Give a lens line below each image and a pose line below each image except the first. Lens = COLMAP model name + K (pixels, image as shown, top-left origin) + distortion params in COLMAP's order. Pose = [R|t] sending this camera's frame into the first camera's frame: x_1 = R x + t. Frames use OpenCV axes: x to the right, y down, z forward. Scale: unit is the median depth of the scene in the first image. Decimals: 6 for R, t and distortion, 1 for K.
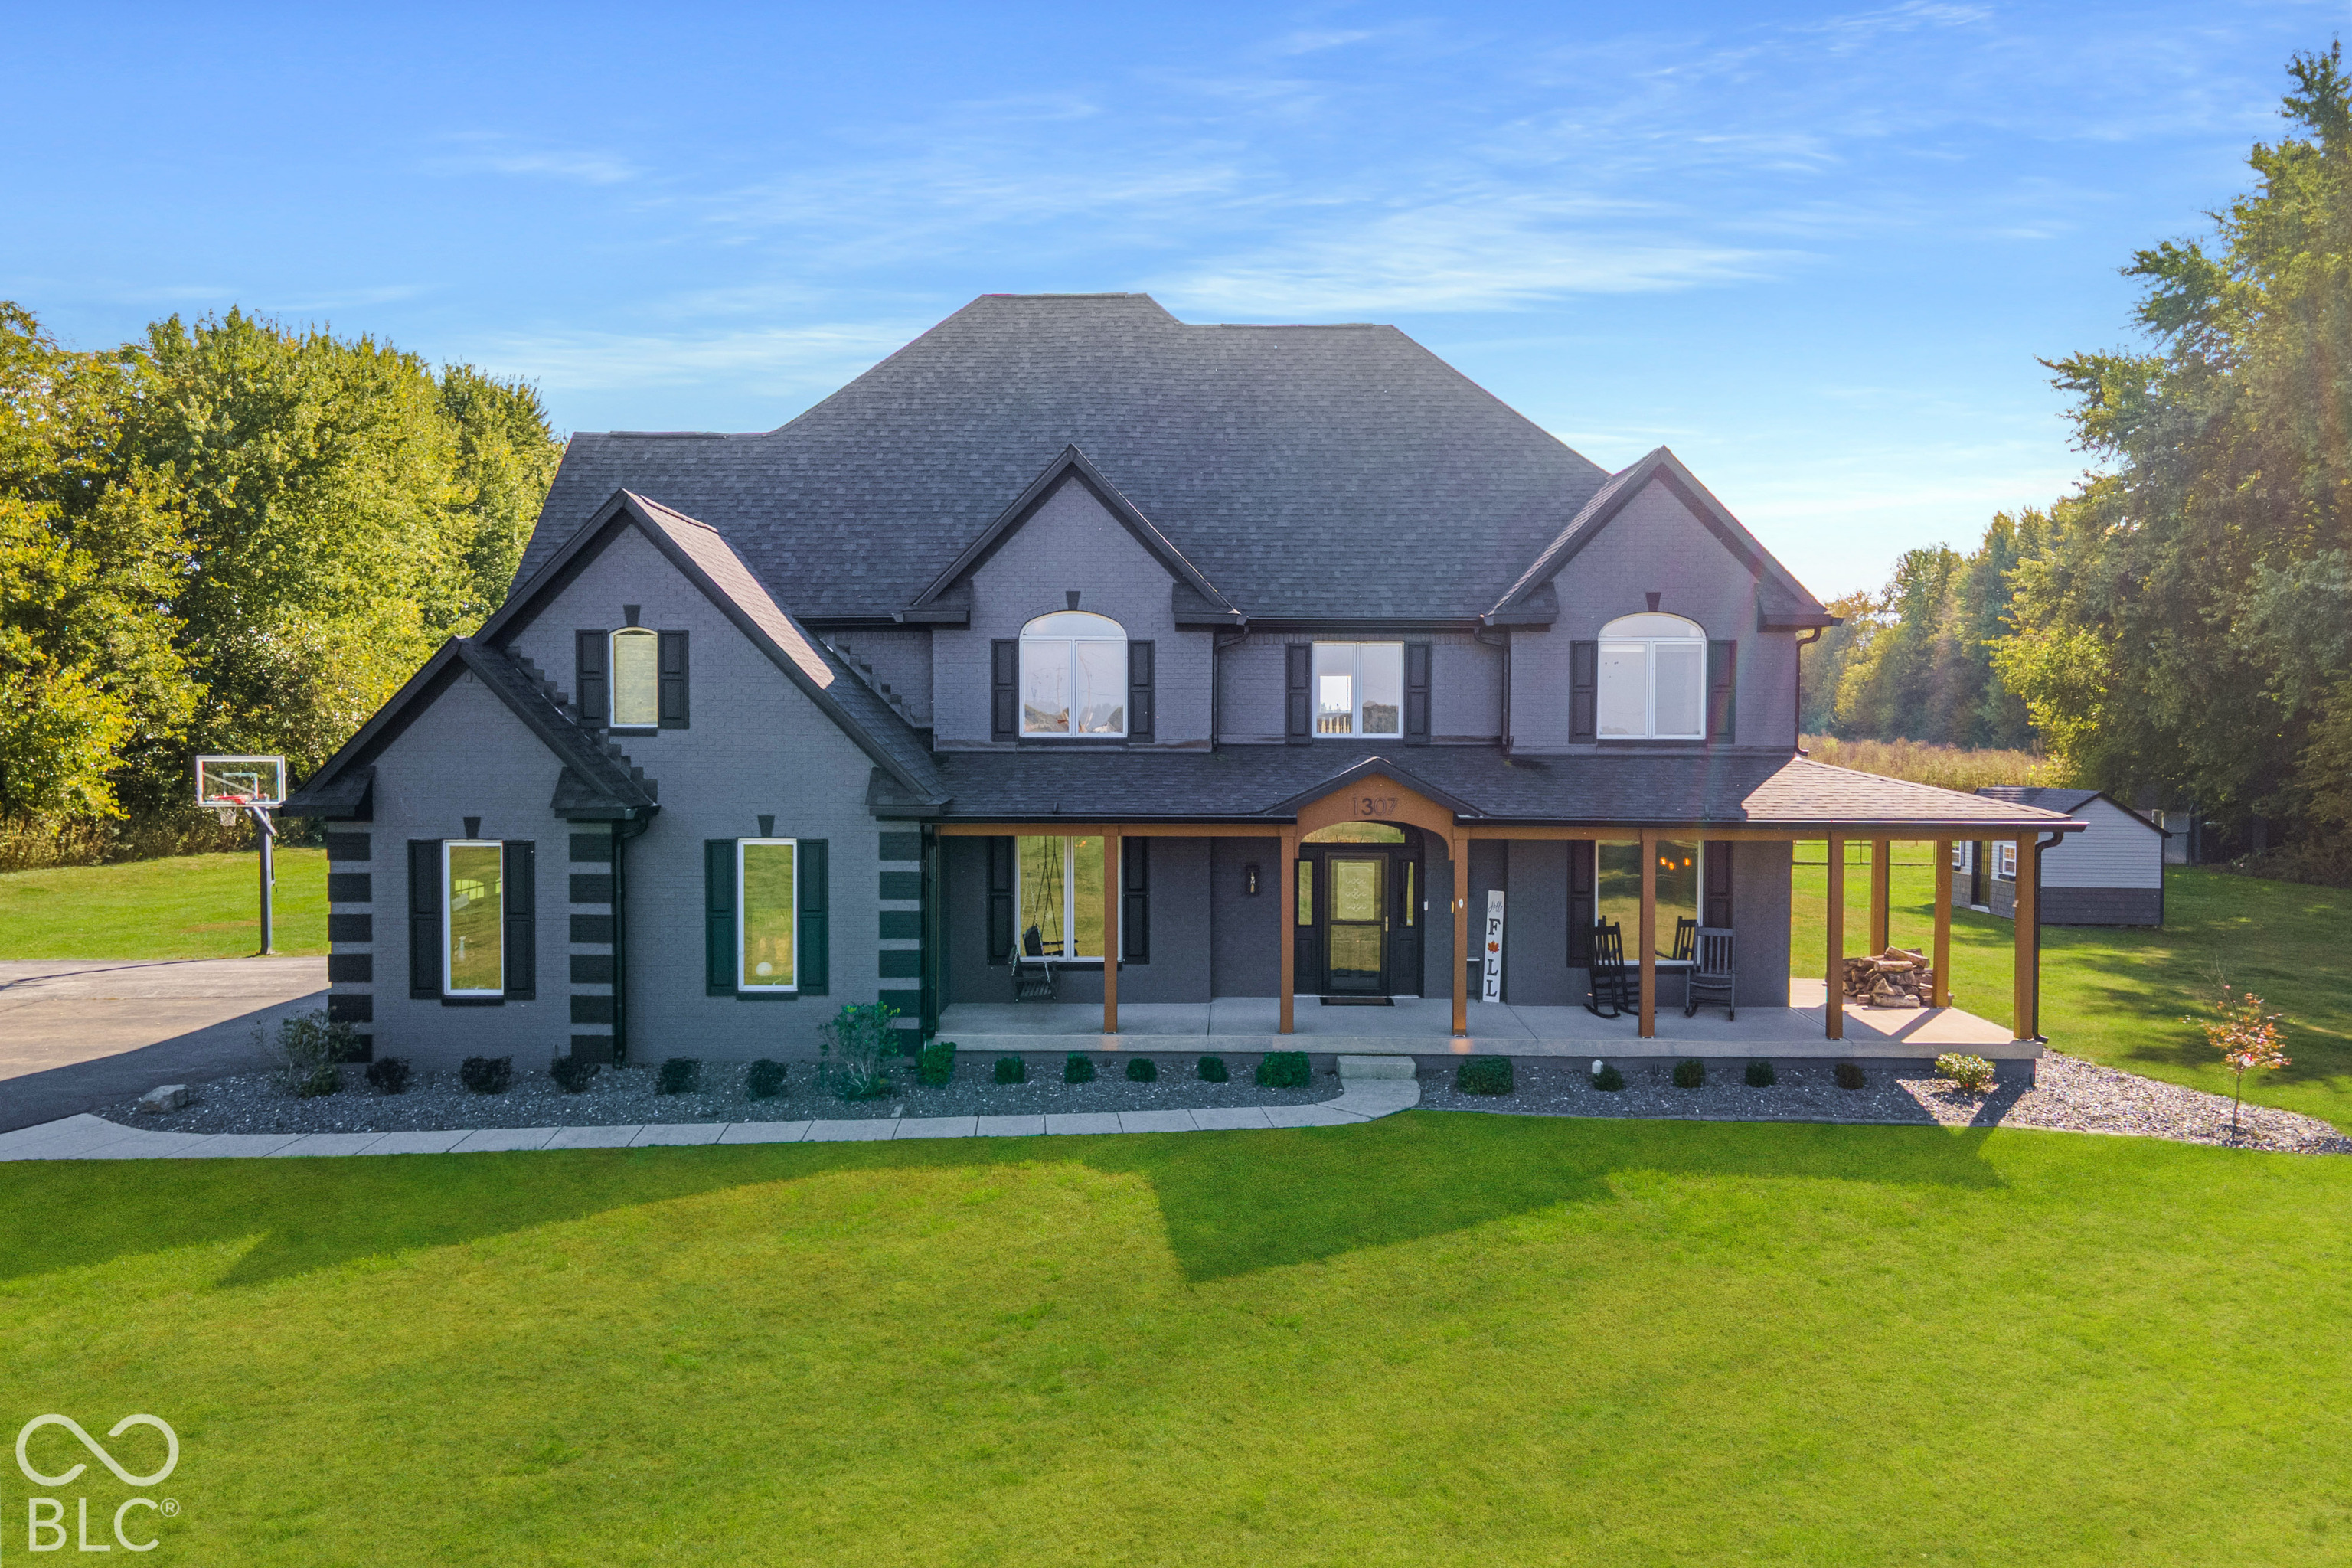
lens RADIAL K [[1703.5, 0, 1176.1], [0, 1703.5, 786.4], [0, 0, 1]] dist [0.001889, 0.000001]
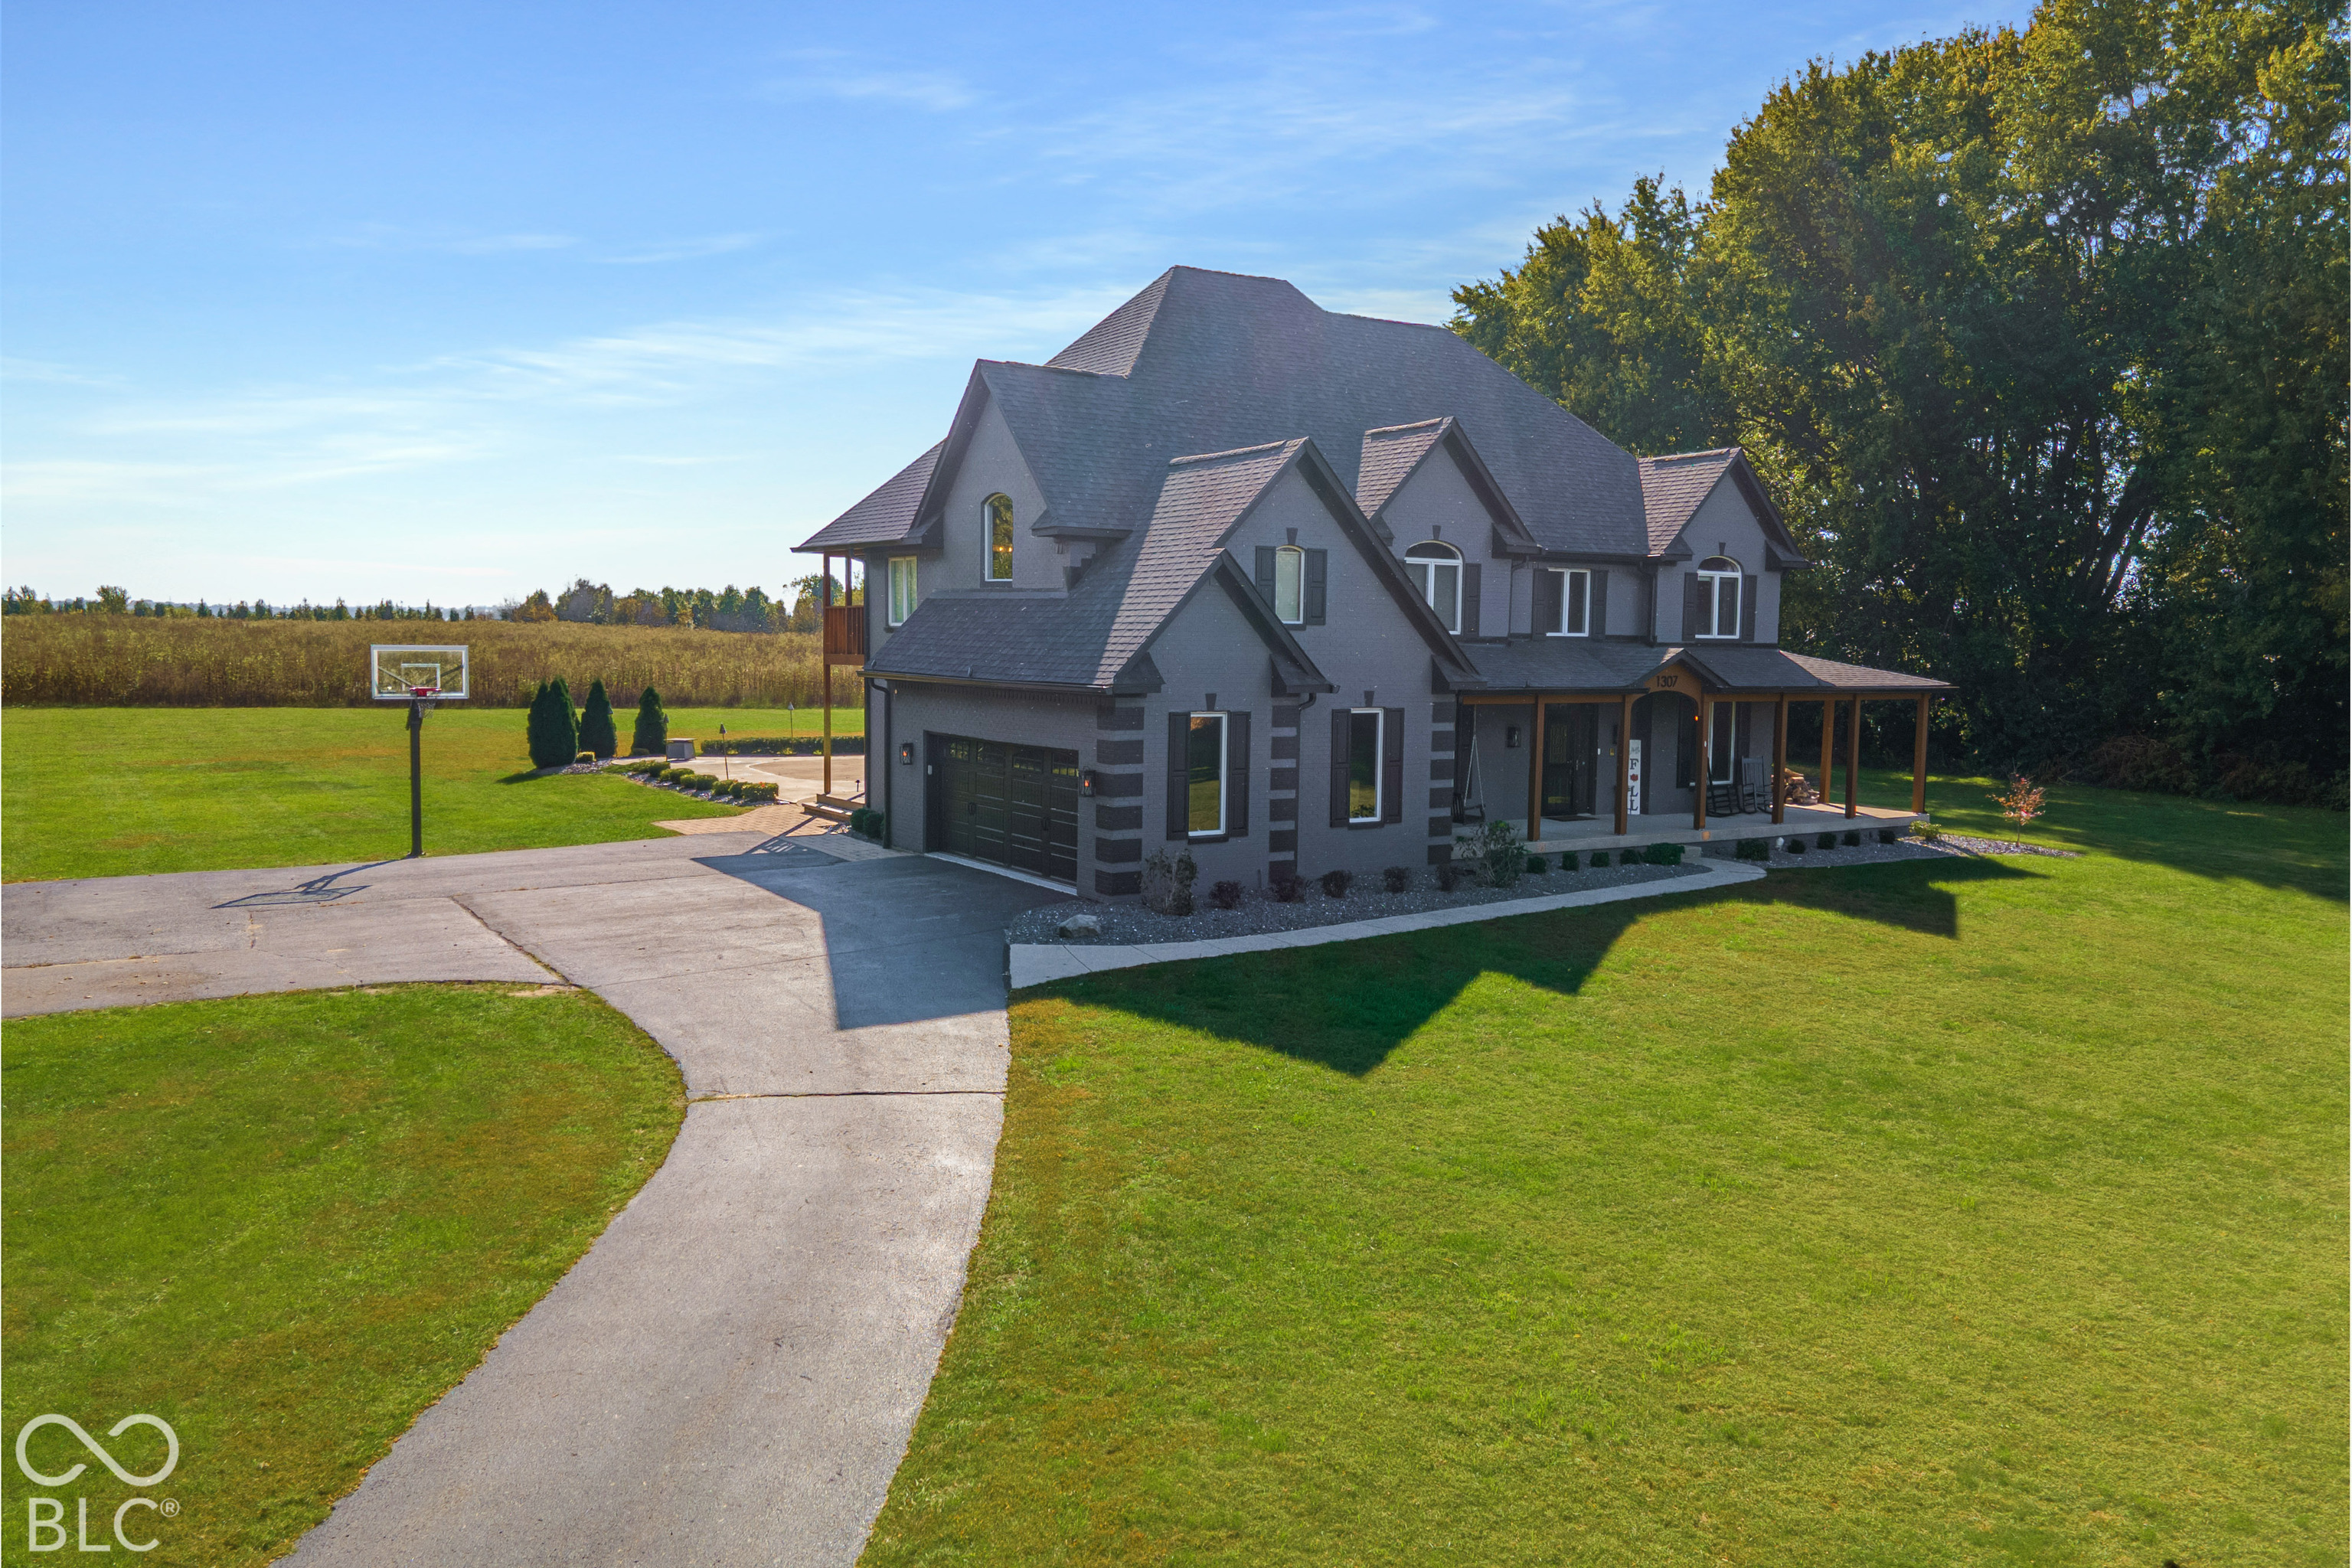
lens RADIAL K [[1703.5, 0, 1174.0], [0, 1703.5, 777.6], [0, 0, 1]] dist [0.001889, 0.000001]
pose [[0.849346, -0.036643, 0.526563, -1.073640], [0.008432, 0.998402, 0.055877, 0.008998], [-0.527769, -0.043019, 0.848298, -0.055905]]
